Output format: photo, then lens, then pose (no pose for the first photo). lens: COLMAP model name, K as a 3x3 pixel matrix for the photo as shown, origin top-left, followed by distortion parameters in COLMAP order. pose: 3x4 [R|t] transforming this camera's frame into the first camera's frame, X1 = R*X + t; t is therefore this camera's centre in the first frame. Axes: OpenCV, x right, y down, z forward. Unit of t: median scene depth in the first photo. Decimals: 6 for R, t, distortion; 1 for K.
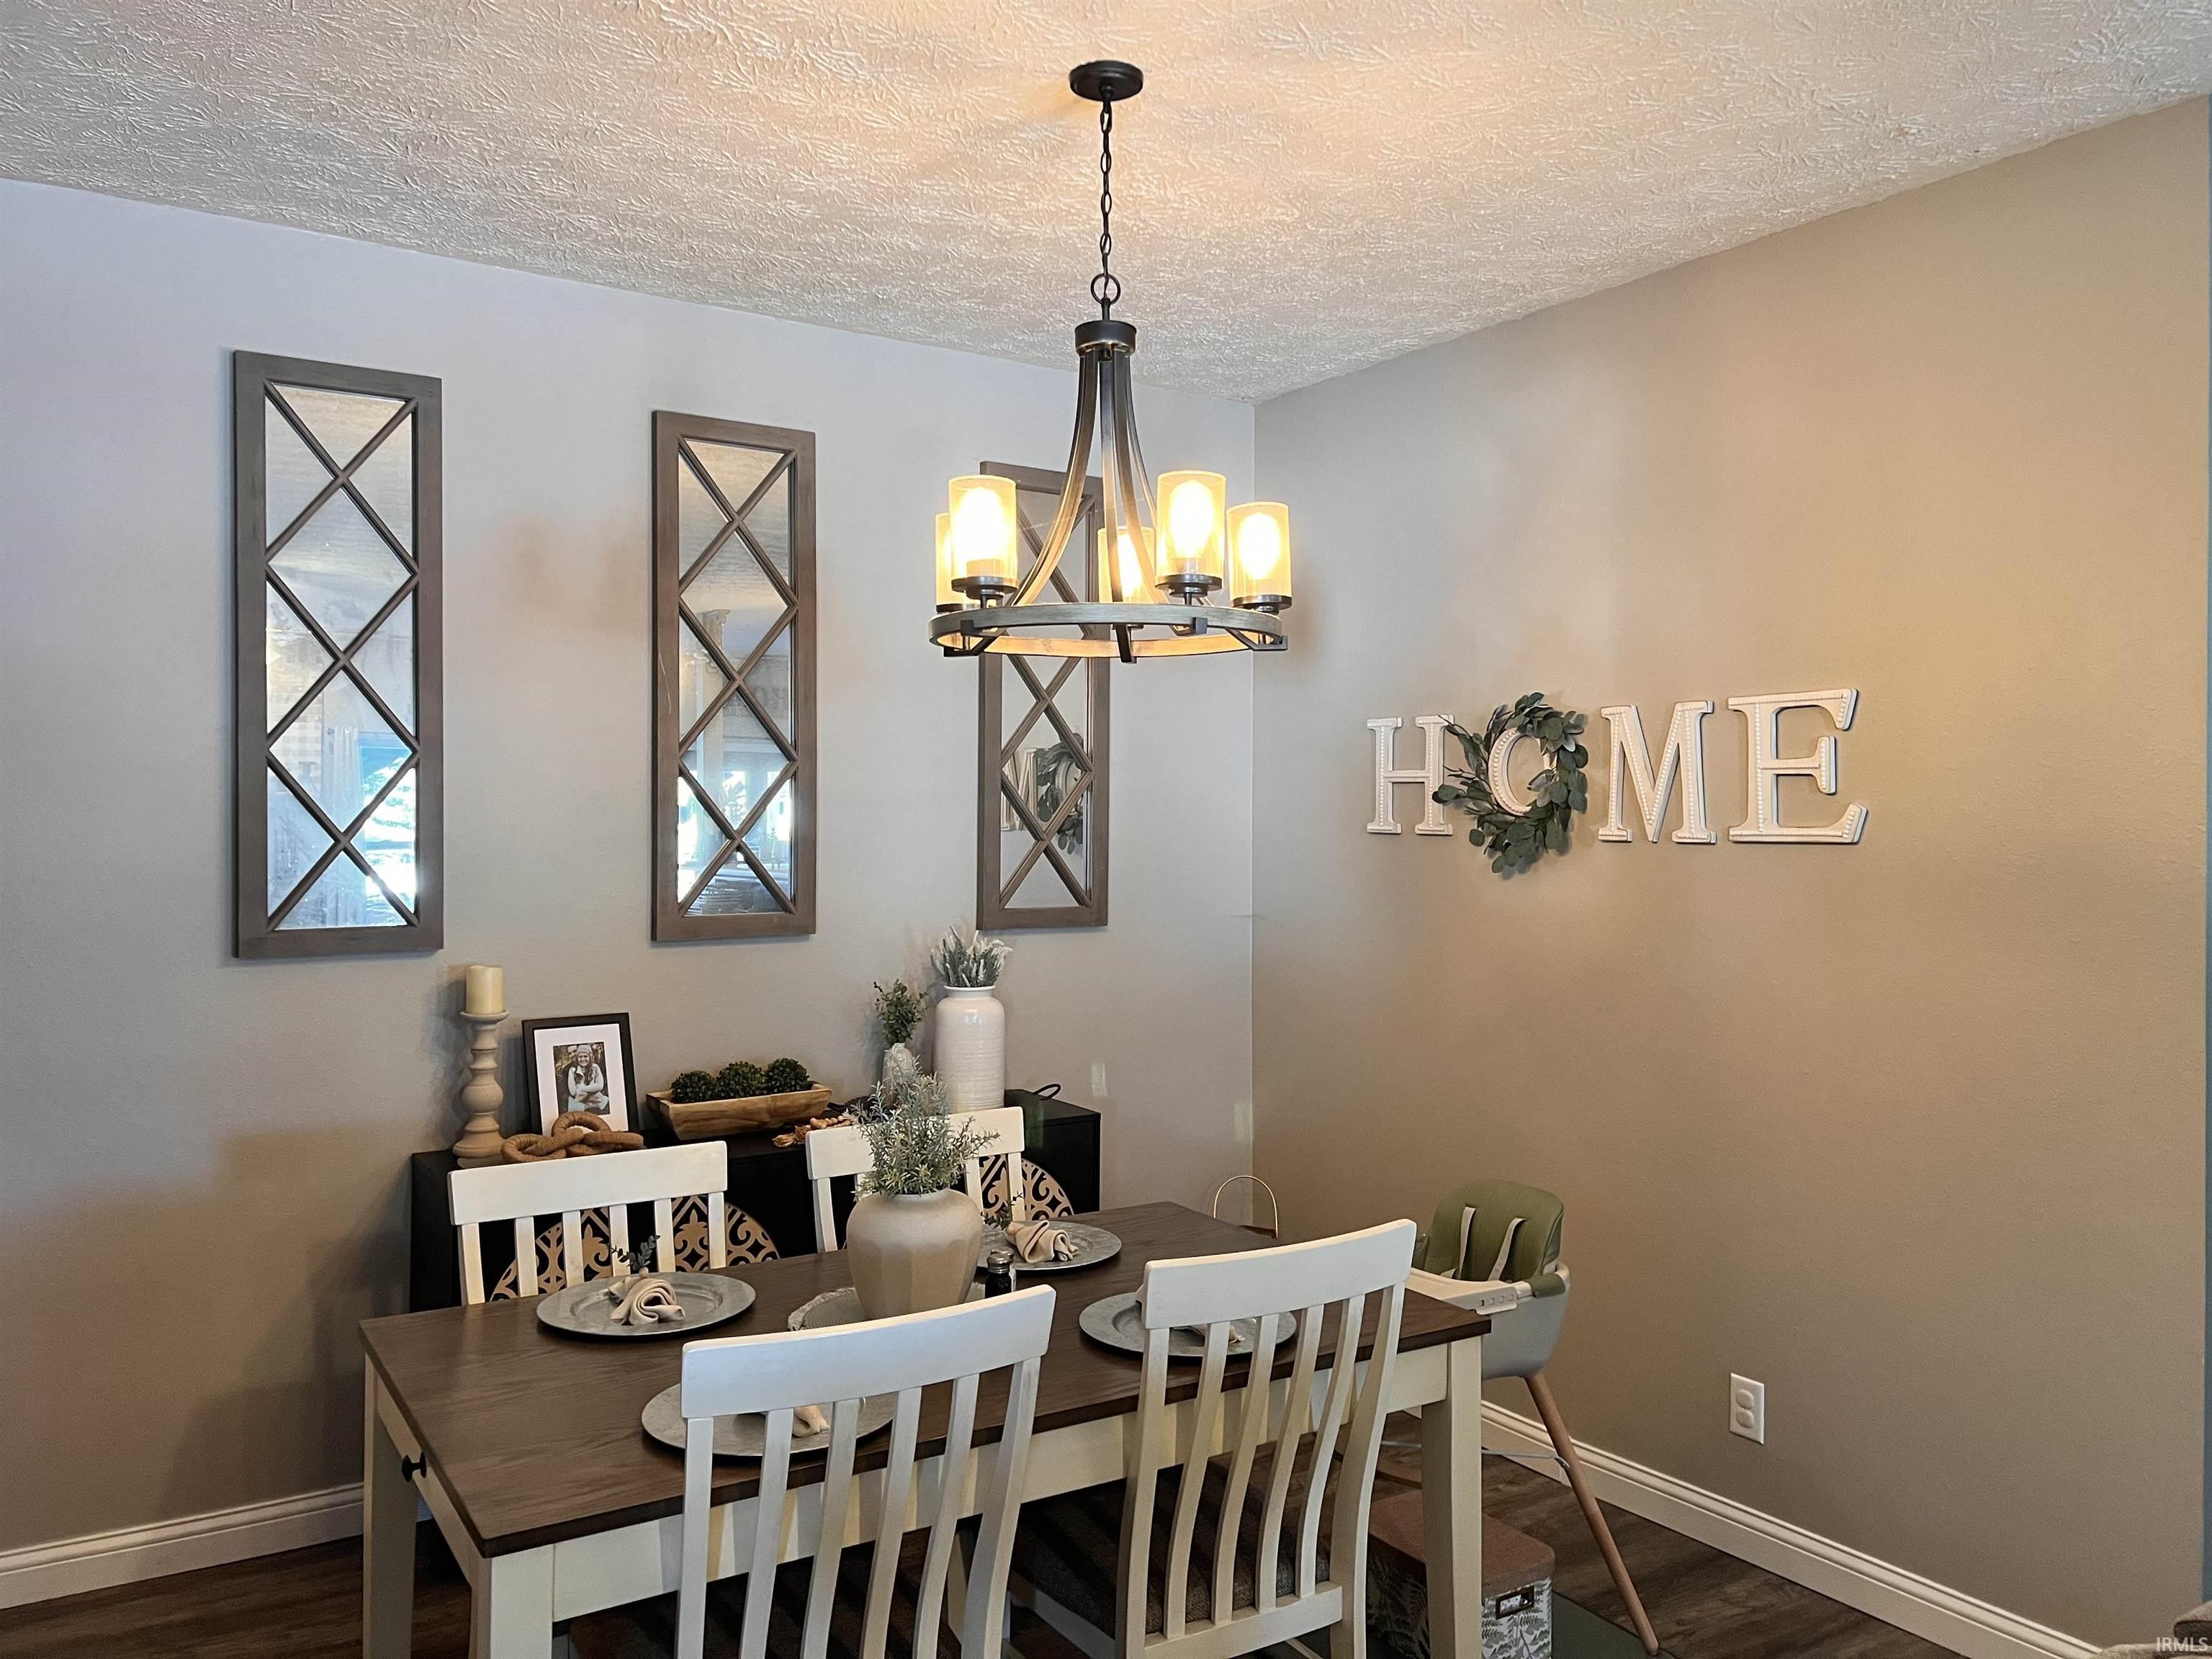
lens RADIAL K [[1647.9, 0, 1106.0], [0, 1647.9, 829.5], [0, 0, 1]] dist [0.093356, -0.144273]
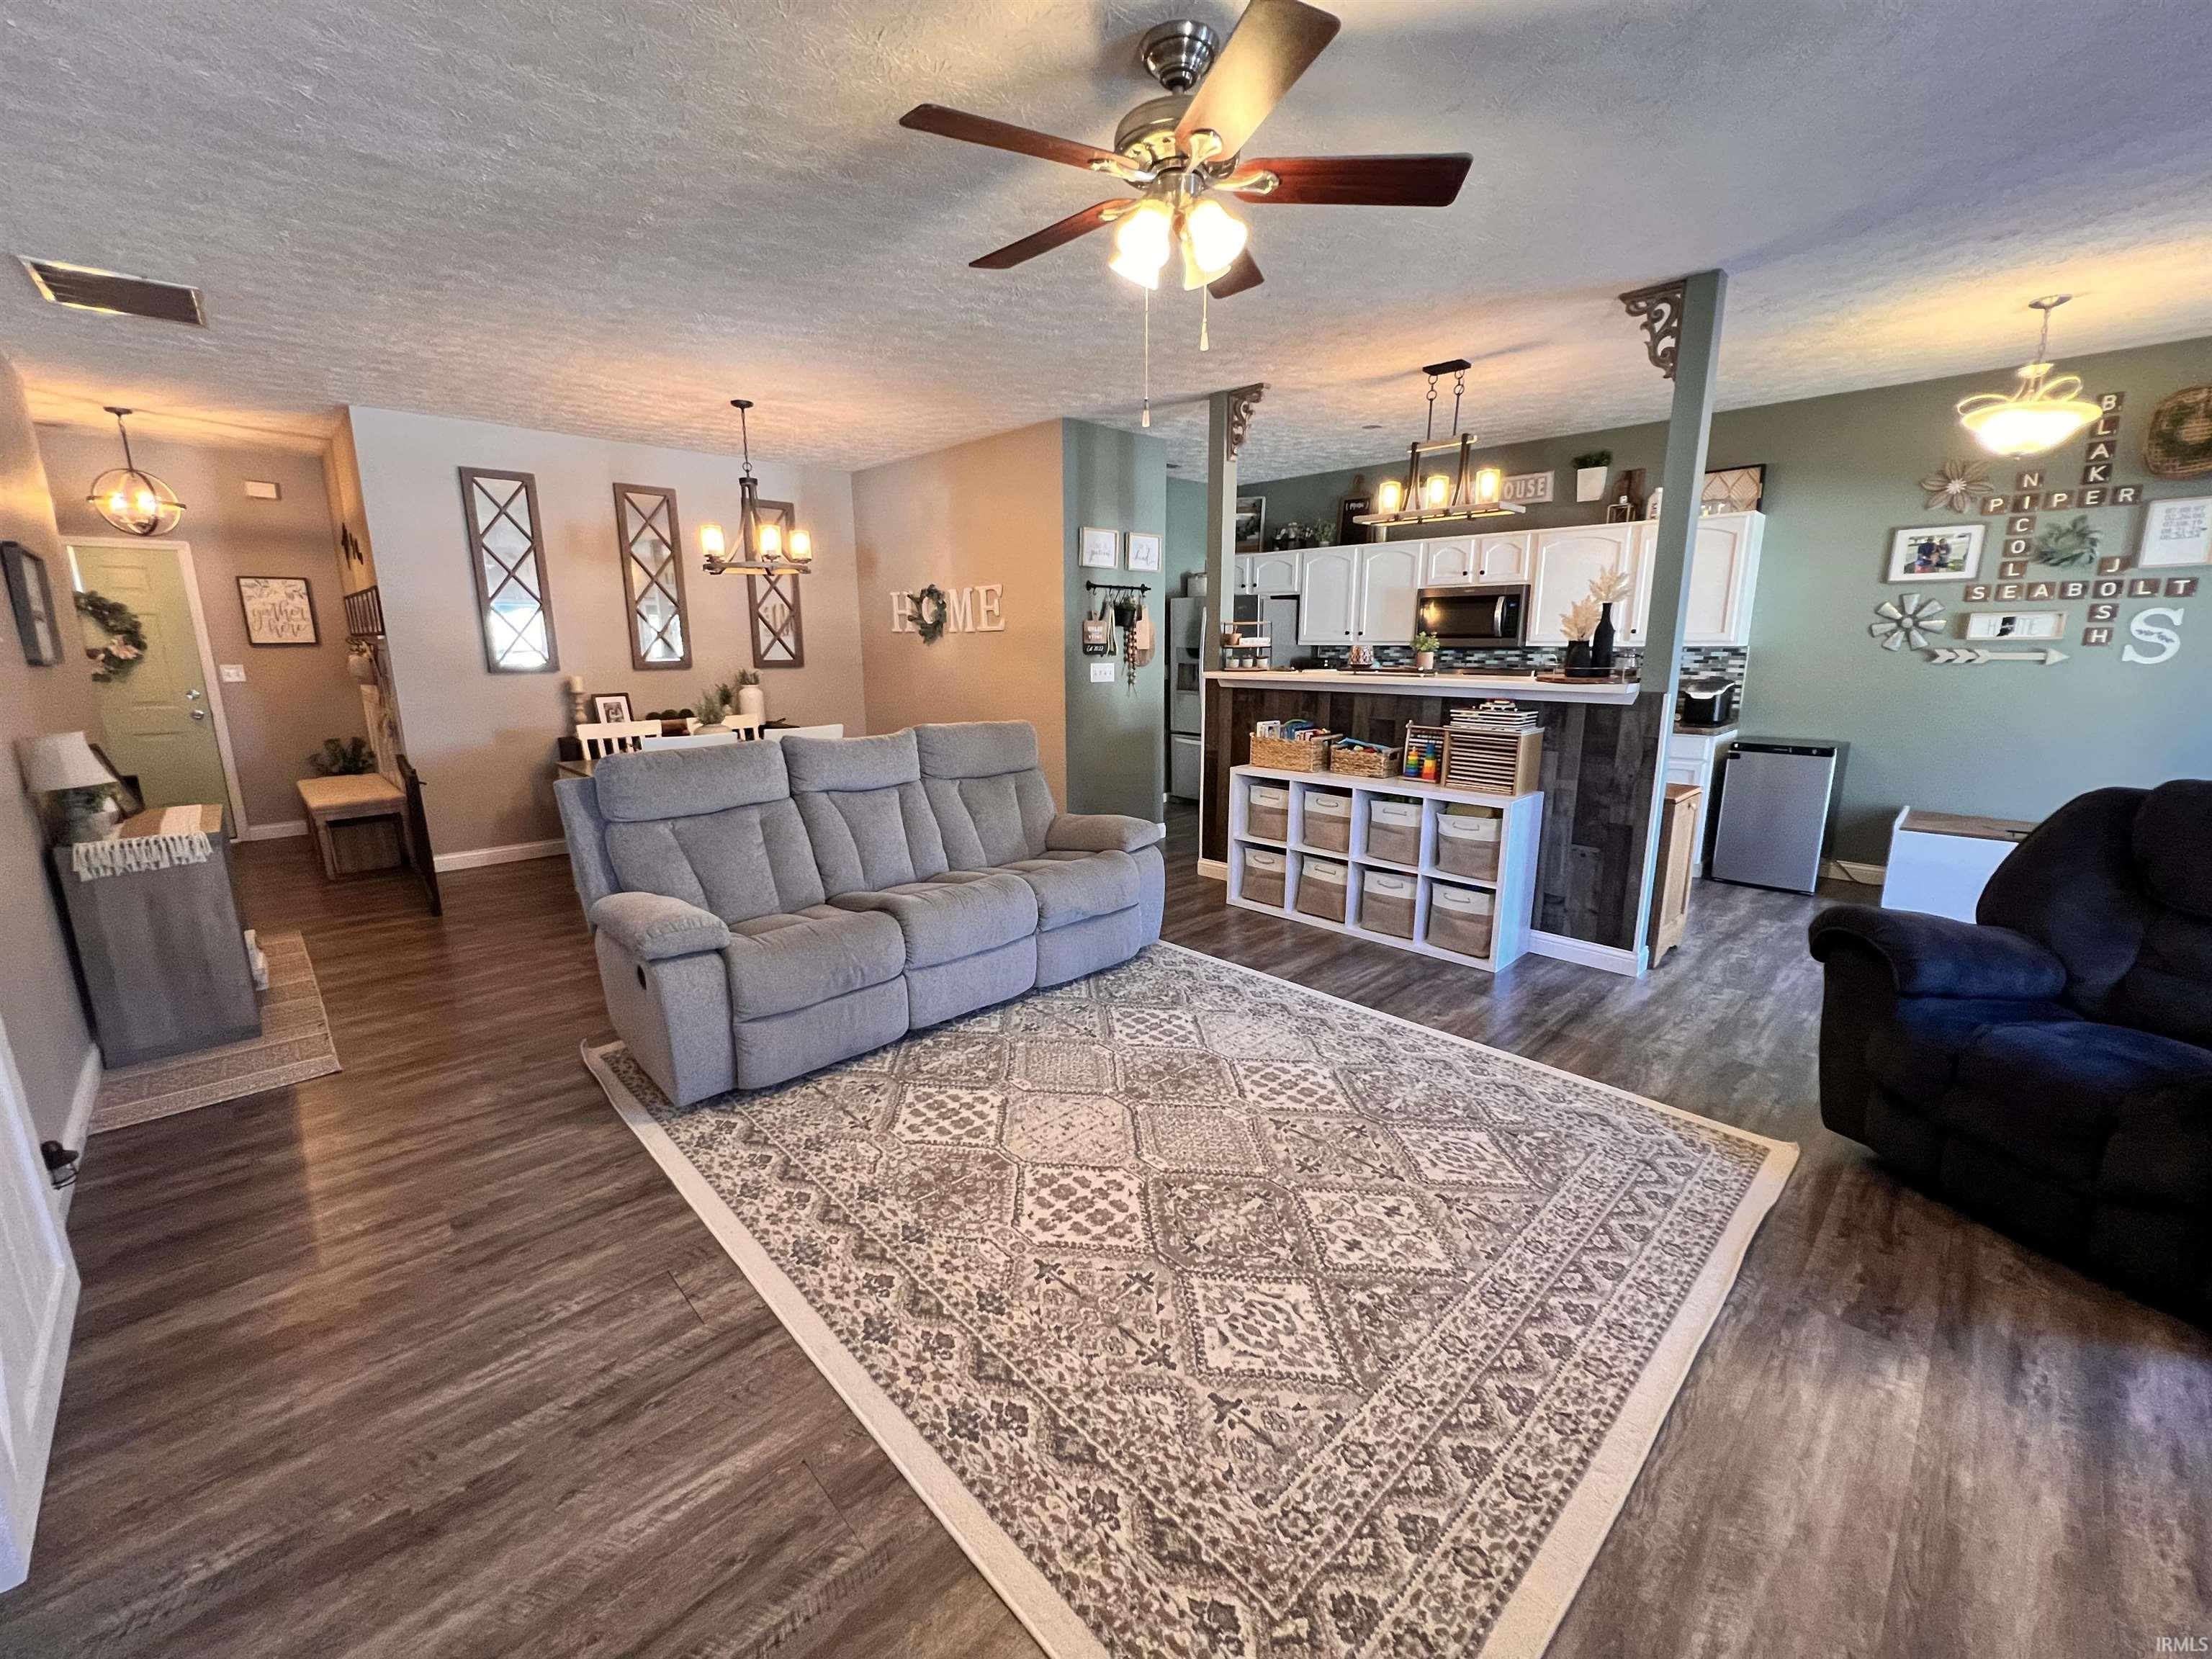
lens RADIAL K [[896.7, 0, 1105.9], [0, 896.7, 832.6], [0, 0, 1]] dist [-0.001214, -0.000080]
pose [[0.981267, -0.049733, 0.186125, 0.255192], [0.011796, 0.979803, 0.199616, 0.043873], [-0.192293, -0.193681, 0.962035, -0.803043]]
